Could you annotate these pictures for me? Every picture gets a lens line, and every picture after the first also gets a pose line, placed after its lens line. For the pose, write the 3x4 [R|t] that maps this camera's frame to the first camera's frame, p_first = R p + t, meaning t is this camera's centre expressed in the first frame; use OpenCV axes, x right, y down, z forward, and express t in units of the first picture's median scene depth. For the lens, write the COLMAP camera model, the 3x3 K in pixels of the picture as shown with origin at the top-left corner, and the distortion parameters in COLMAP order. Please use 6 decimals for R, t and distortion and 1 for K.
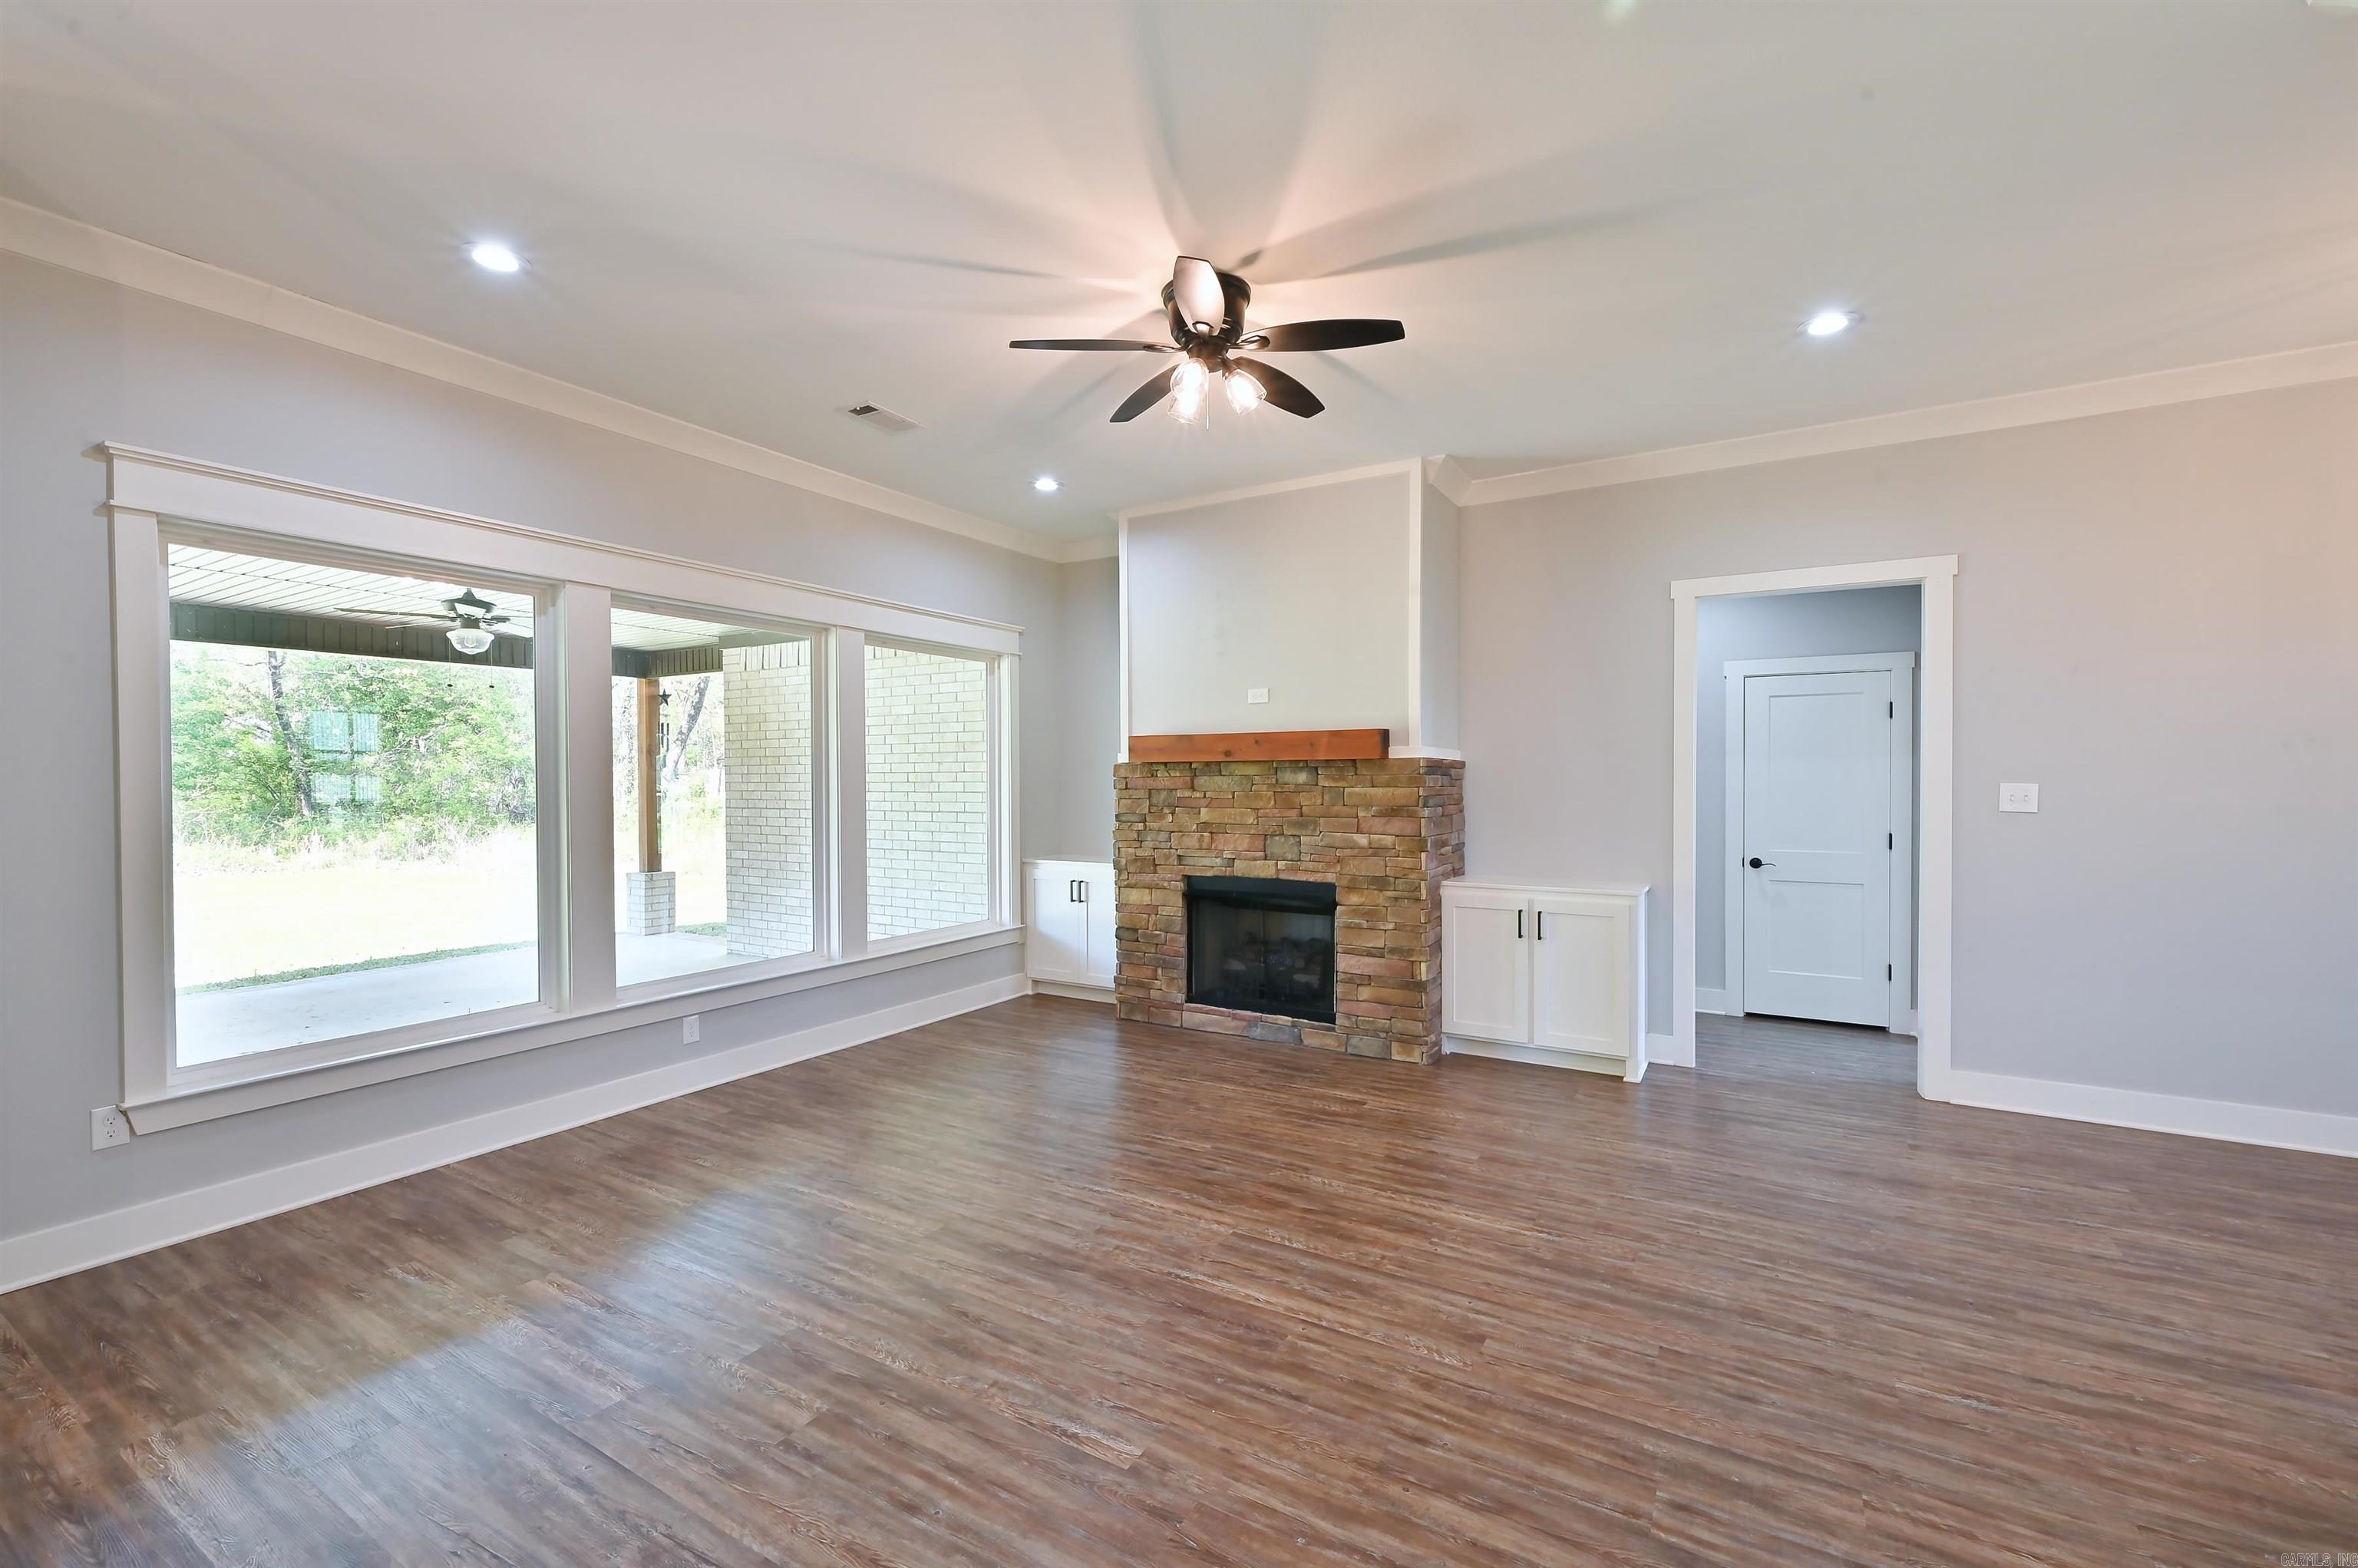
lens RADIAL K [[987.9, 0, 1121.9], [0, 987.9, 790.9], [0, 0, 1]] dist [0.001875, 0.000334]
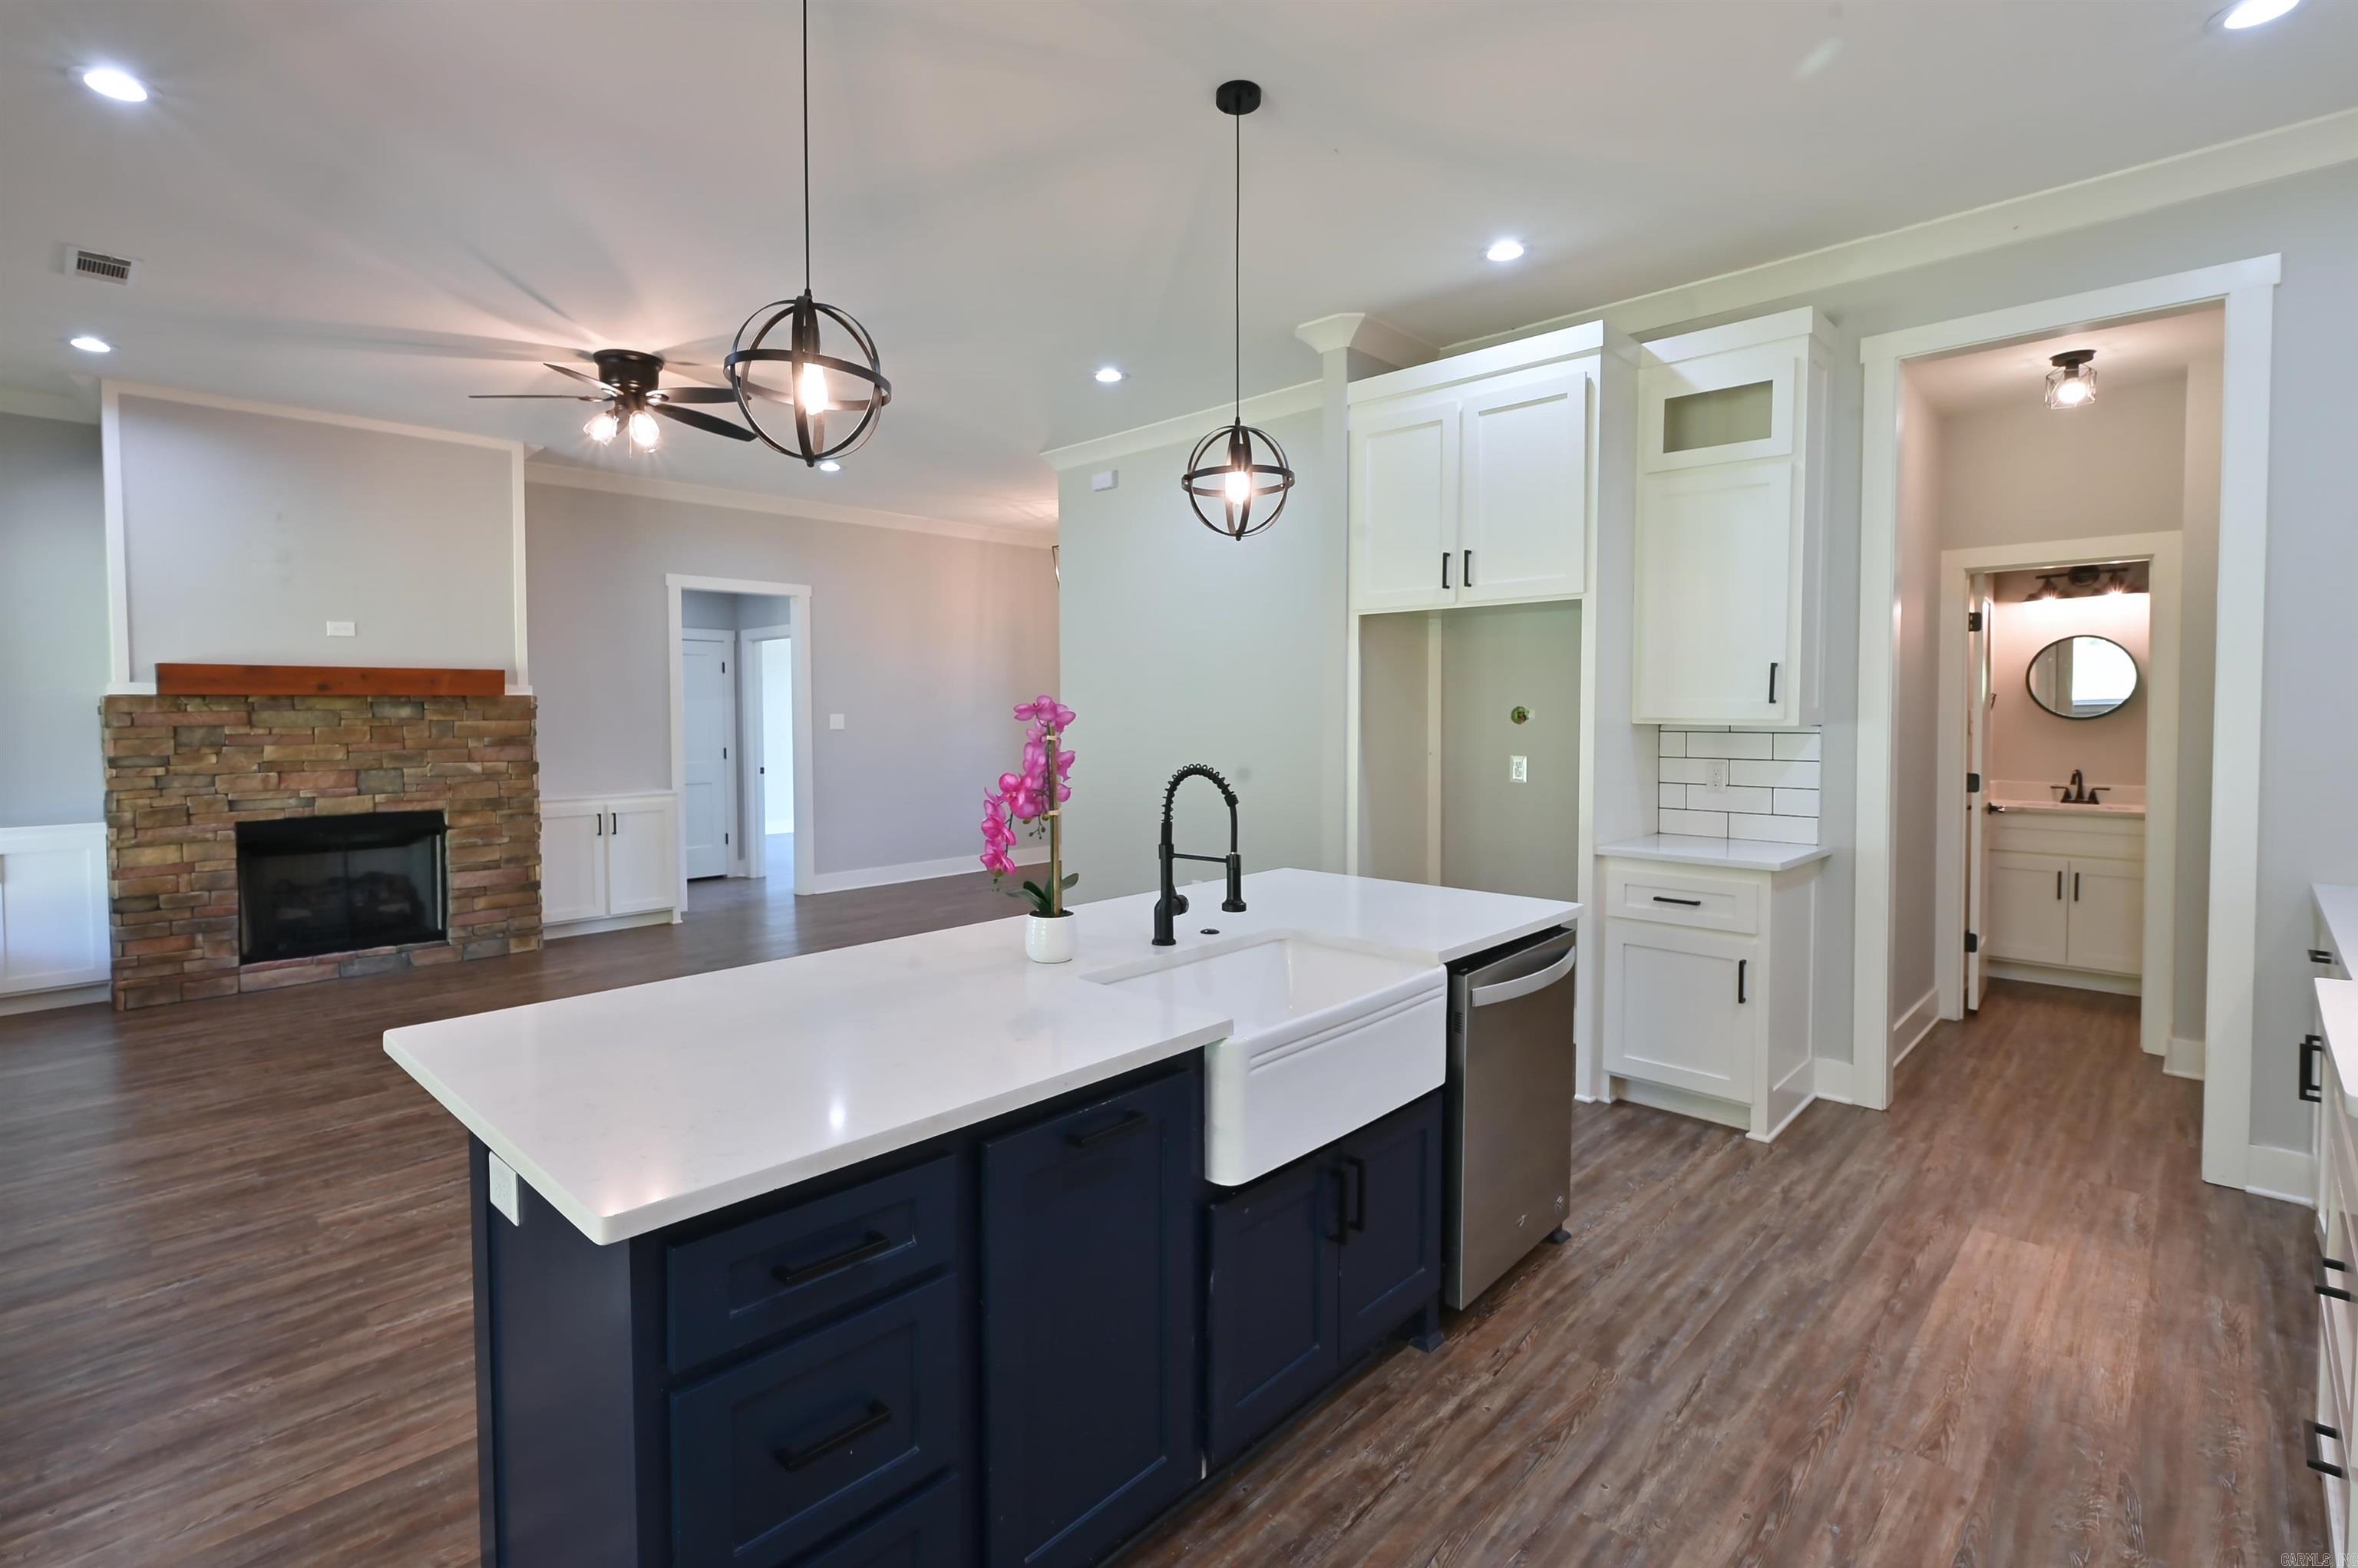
lens RADIAL K [[1098.6, 0, 1173.1], [0, 1098.6, 742.6], [0, 0, 1]] dist [-0.001052, -0.000780]
pose [[0.206536, -0.028225, 0.978032, -0.747056], [0.017509, 0.999530, 0.025148, 0.003562], [-0.978282, 0.011931, 0.206934, -0.031626]]
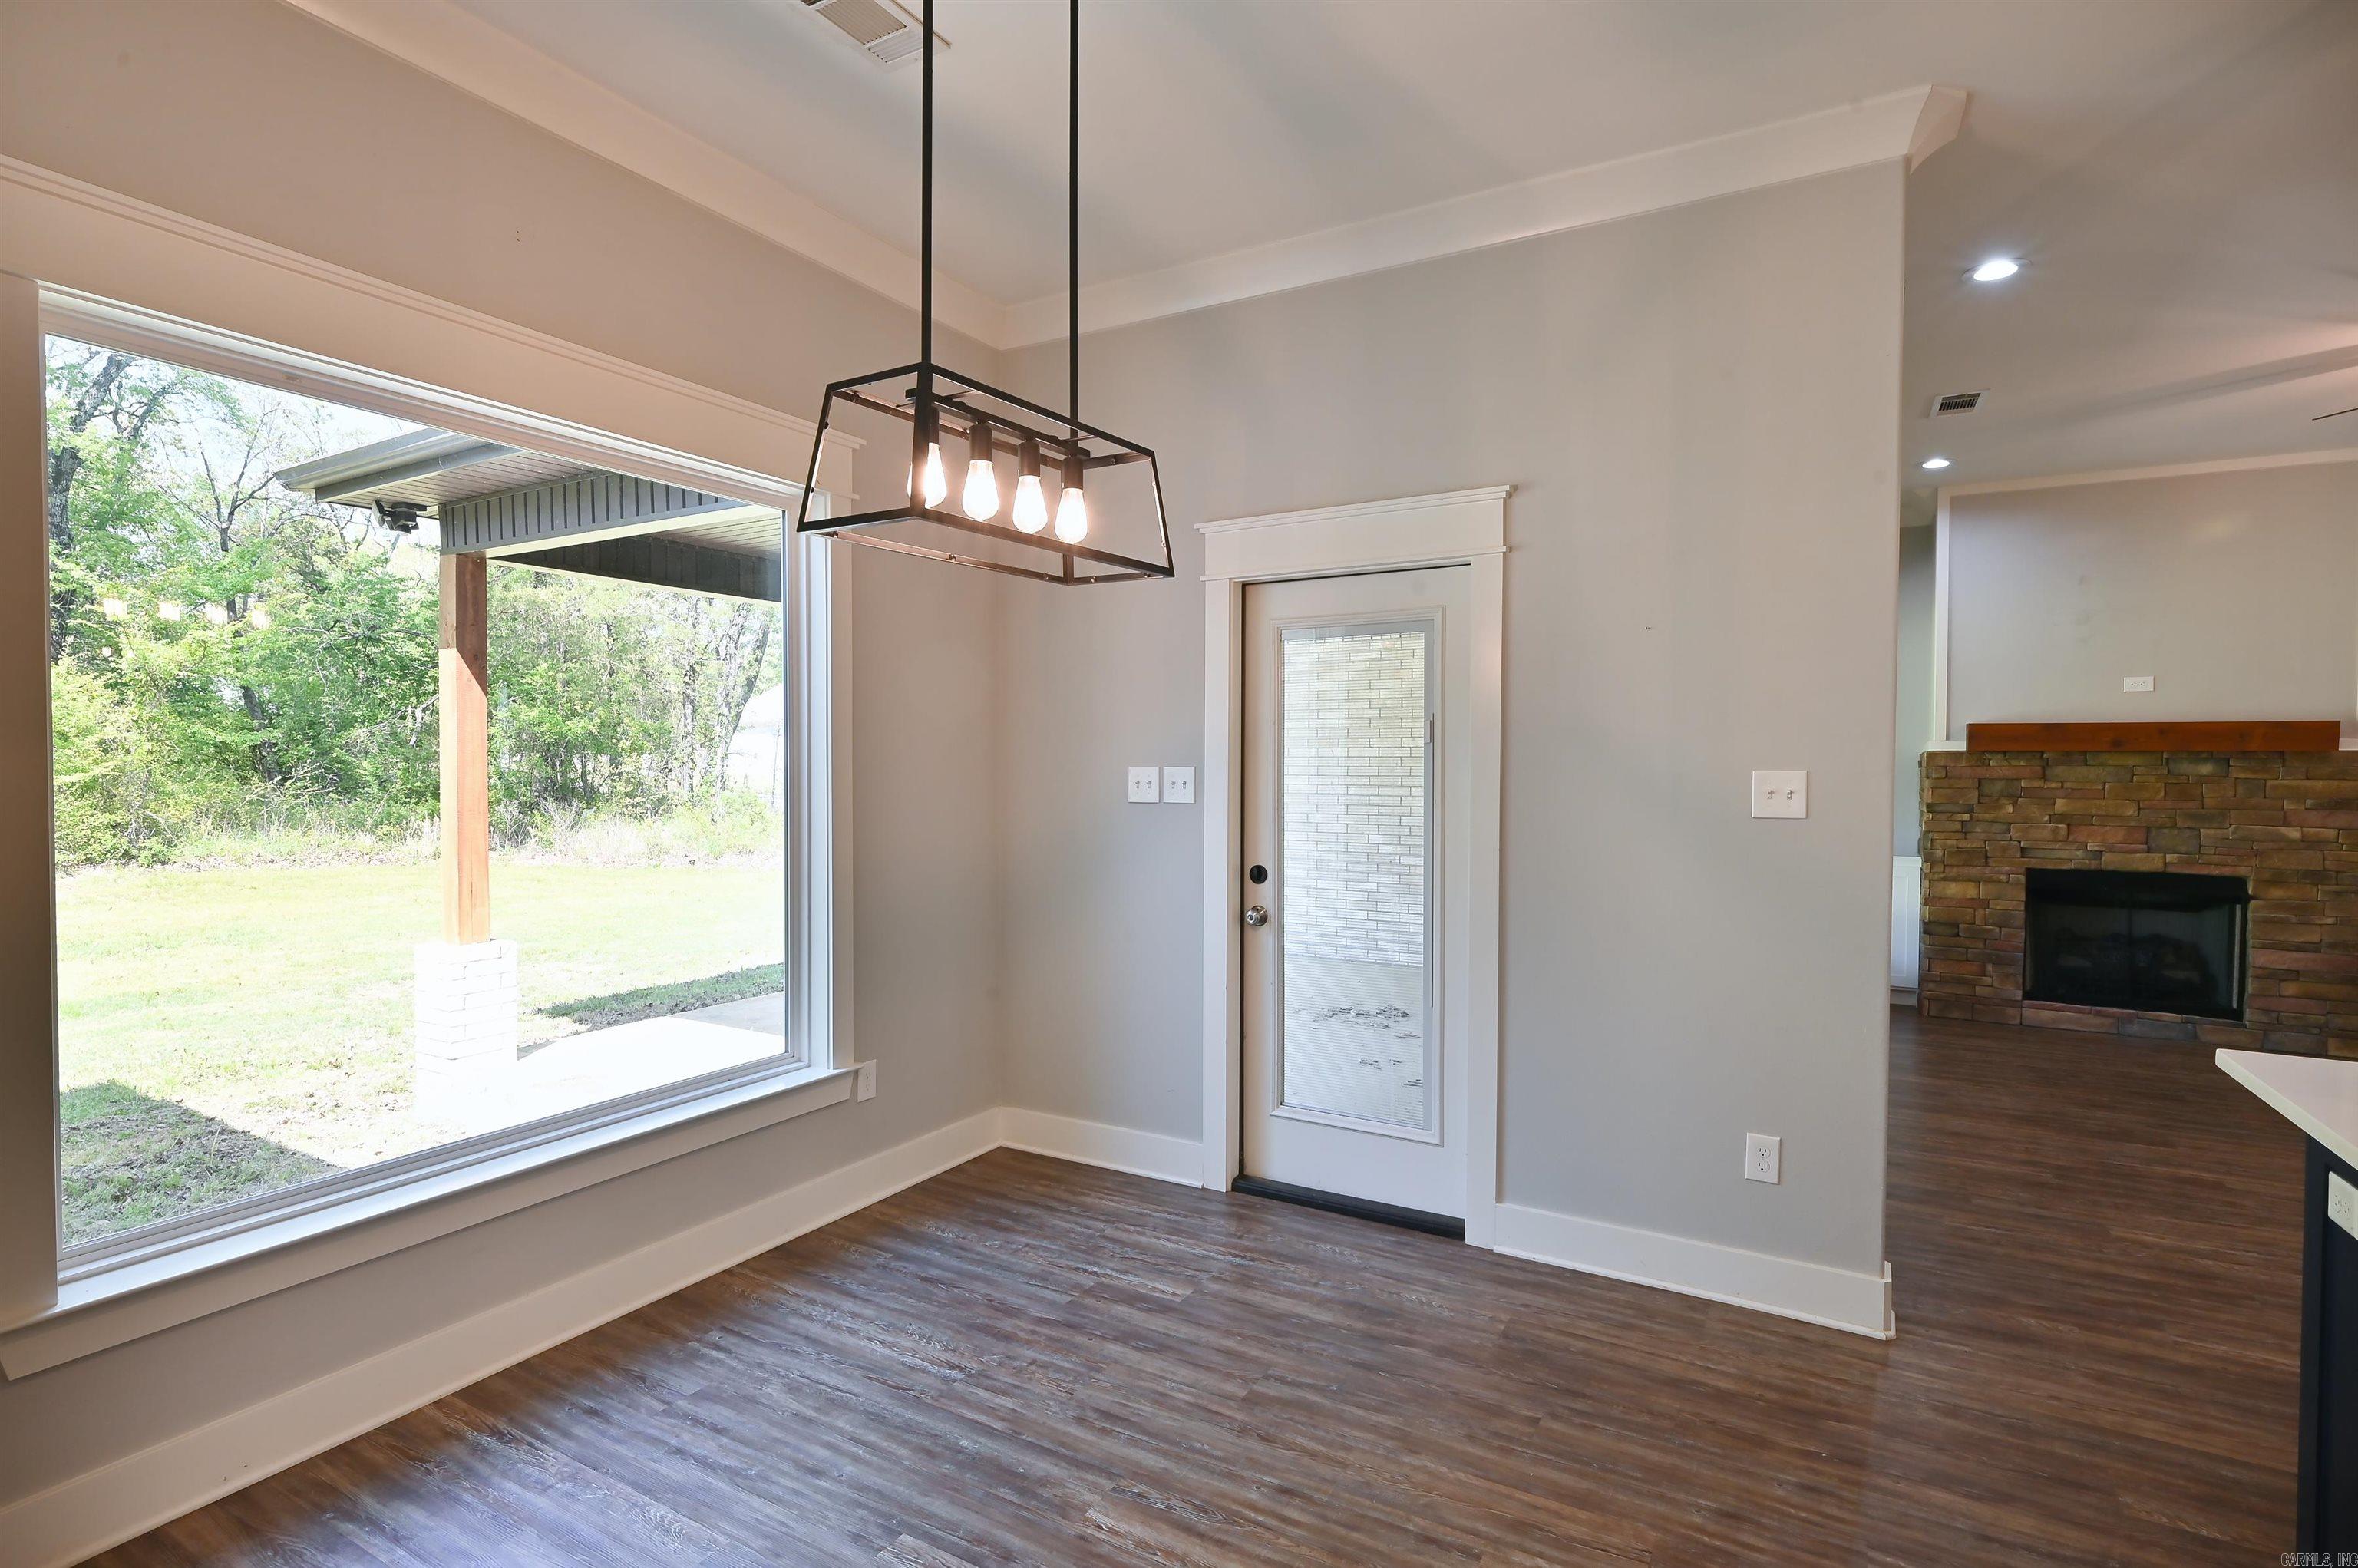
lens RADIAL K [[1156.4, 0, 1134.1], [0, 1156.4, 785.1], [0, 0, 1]] dist [0.001807, -0.000764]
pose [[0.999787, 0.010014, 0.018055, -0.854743], [-0.010155, 0.999918, 0.007756, 0.004277], [-0.017975, -0.007937, 0.999807, -0.119983]]
